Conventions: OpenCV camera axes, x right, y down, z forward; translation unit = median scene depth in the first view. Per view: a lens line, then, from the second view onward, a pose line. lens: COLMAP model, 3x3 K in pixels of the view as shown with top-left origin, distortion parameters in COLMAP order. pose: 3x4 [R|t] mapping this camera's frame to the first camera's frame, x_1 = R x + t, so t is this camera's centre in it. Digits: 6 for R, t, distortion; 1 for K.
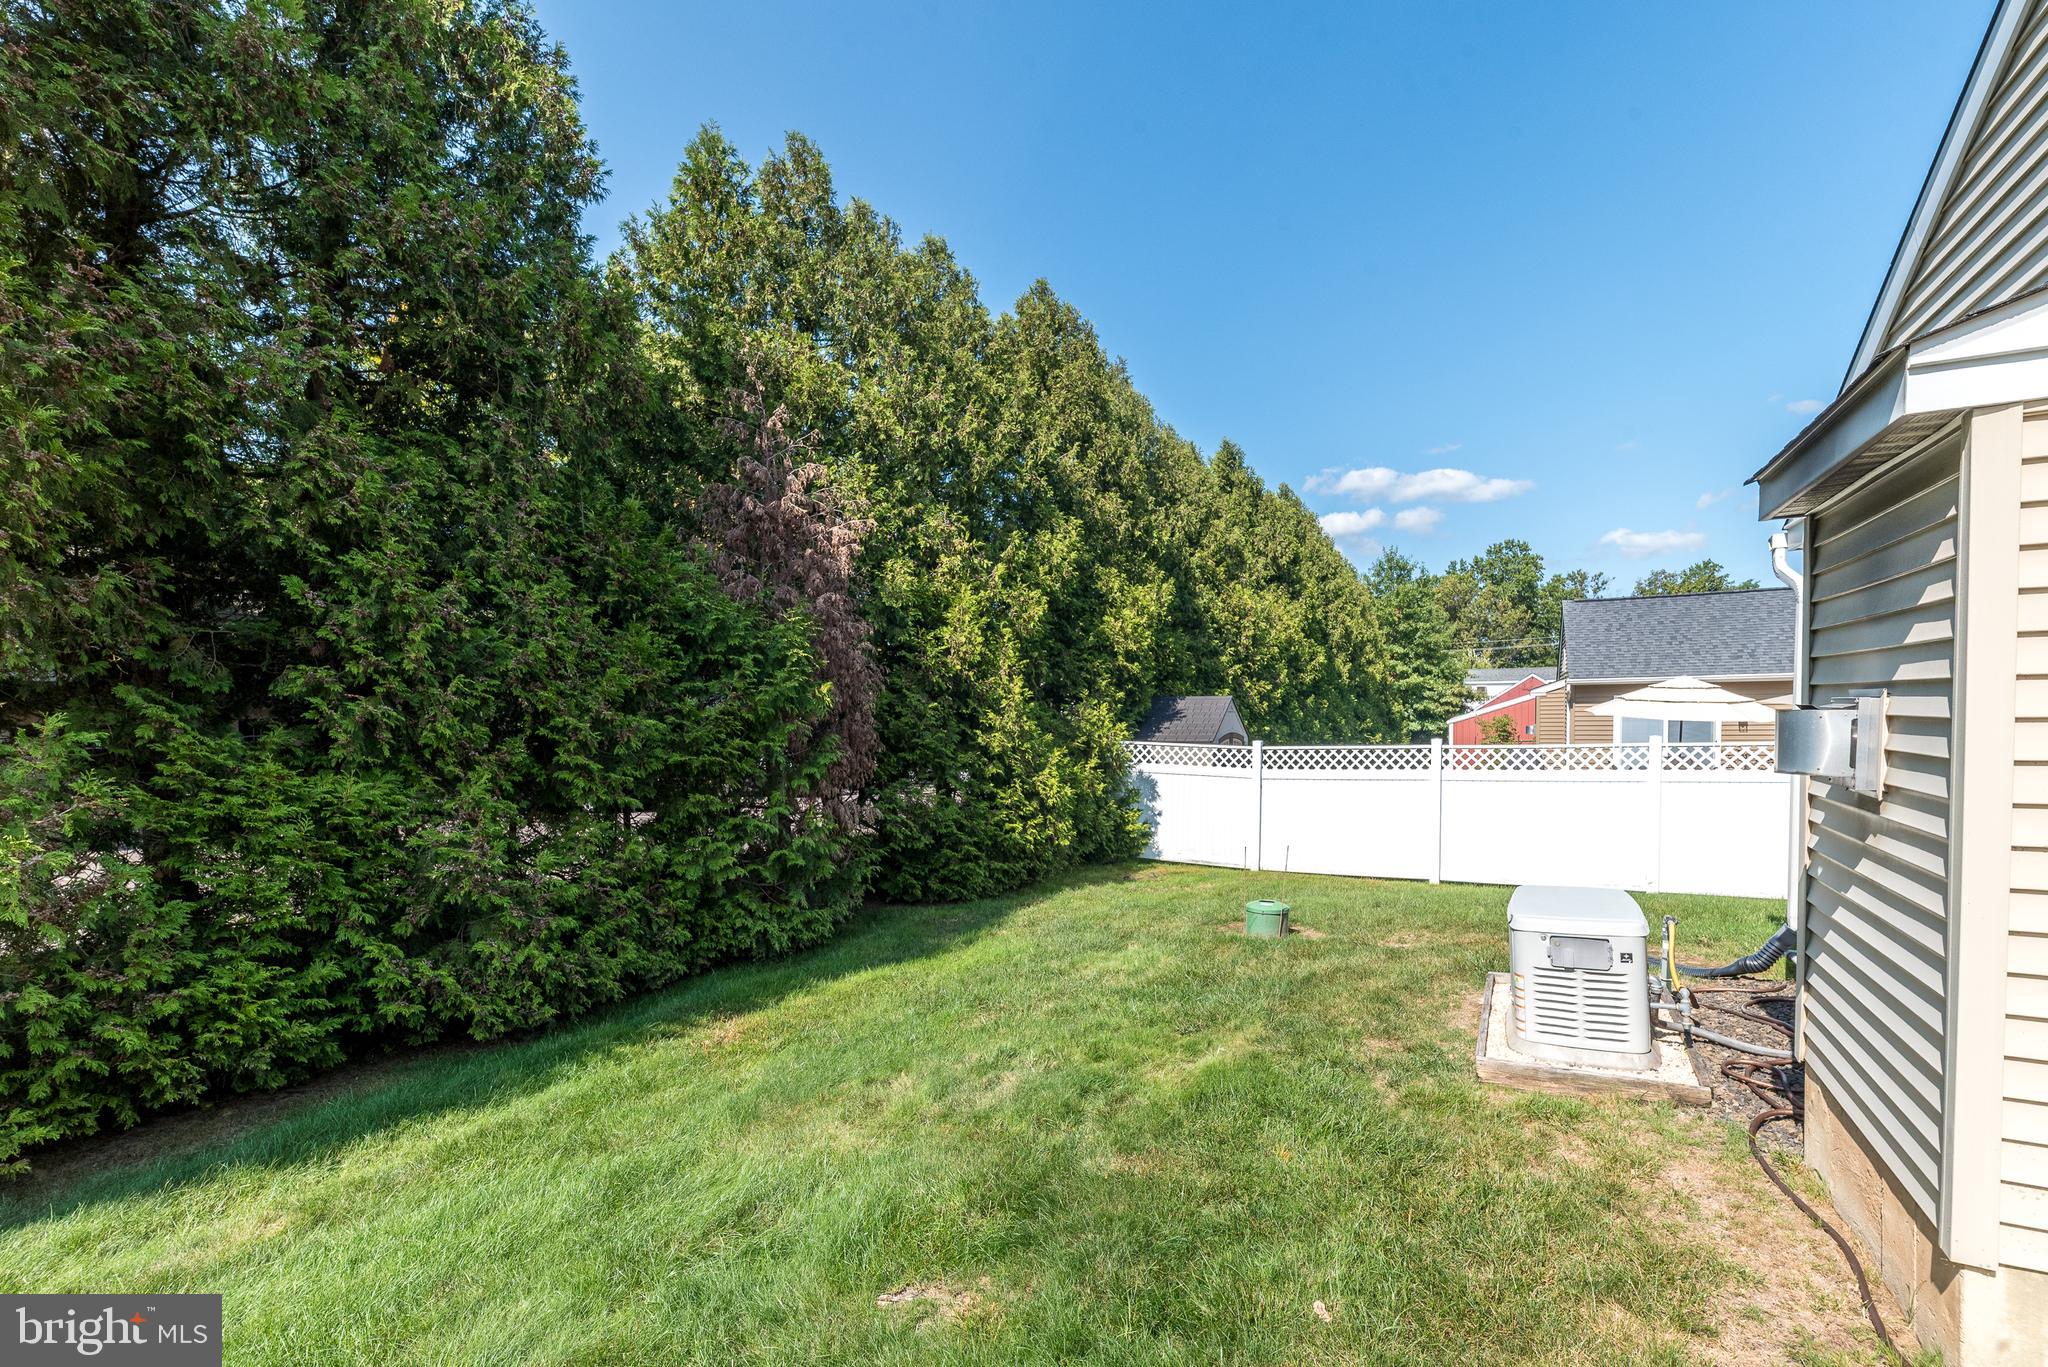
lens RADIAL K [[909.7, 0, 1034.3], [0, 909.7, 745.1], [0, 0, 1]] dist [0.005042, 0.001055]
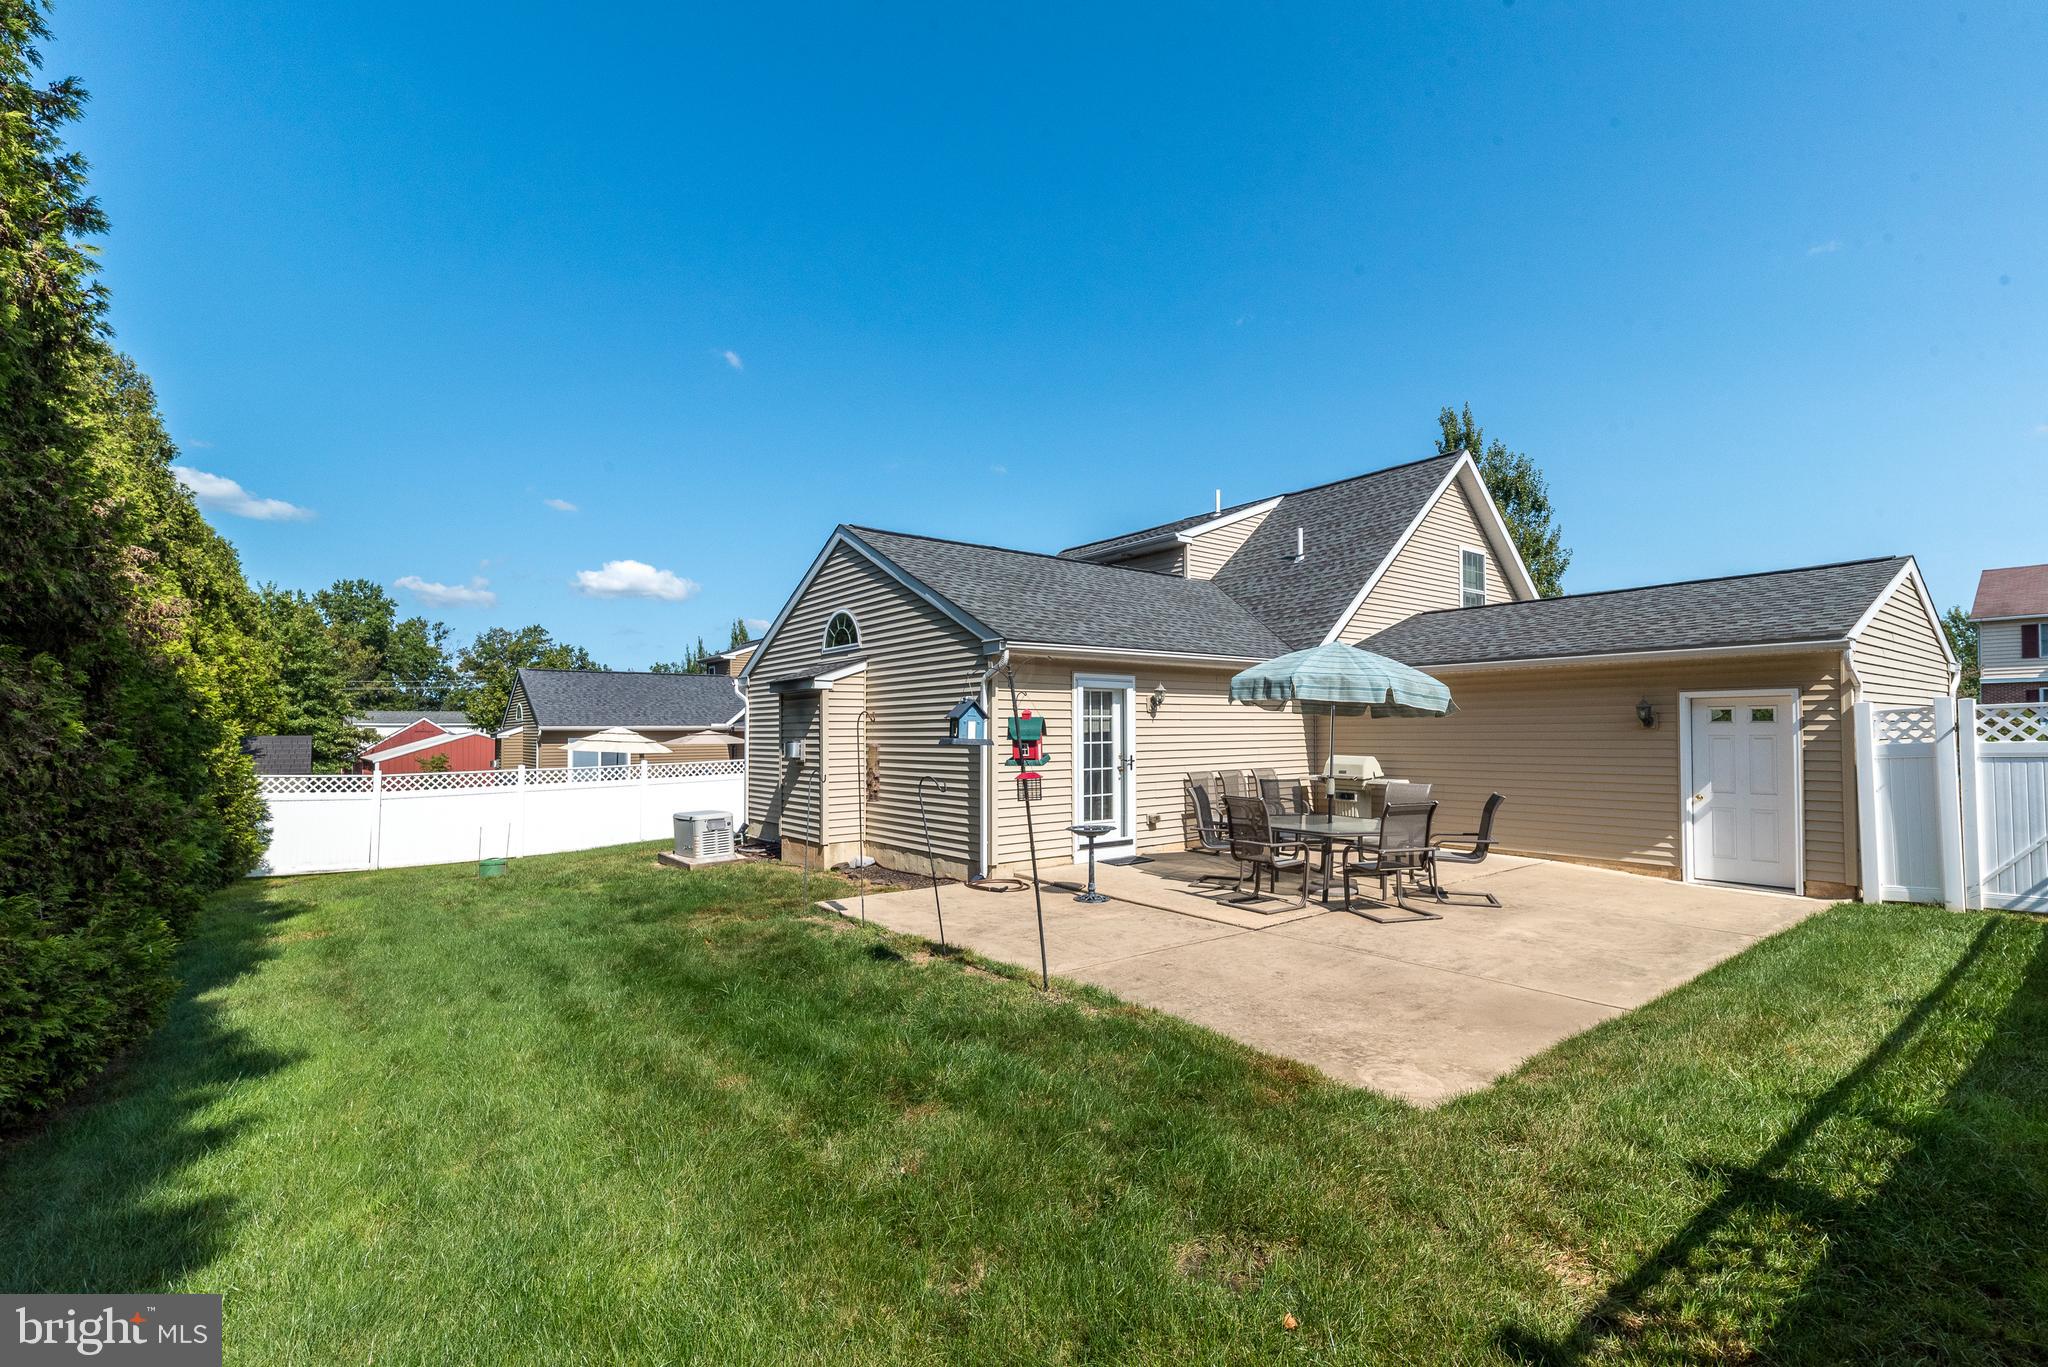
lens RADIAL K [[897.5, 0, 1026.0], [0, 897.5, 716.9], [0, 0, 1]] dist [0.003457, 0.000607]
pose [[0.405401, 0.033111, 0.913539, -0.555095], [0.037797, 0.997882, -0.052941, 0.022904], [-0.913357, 0.055991, 0.403291, -0.373400]]
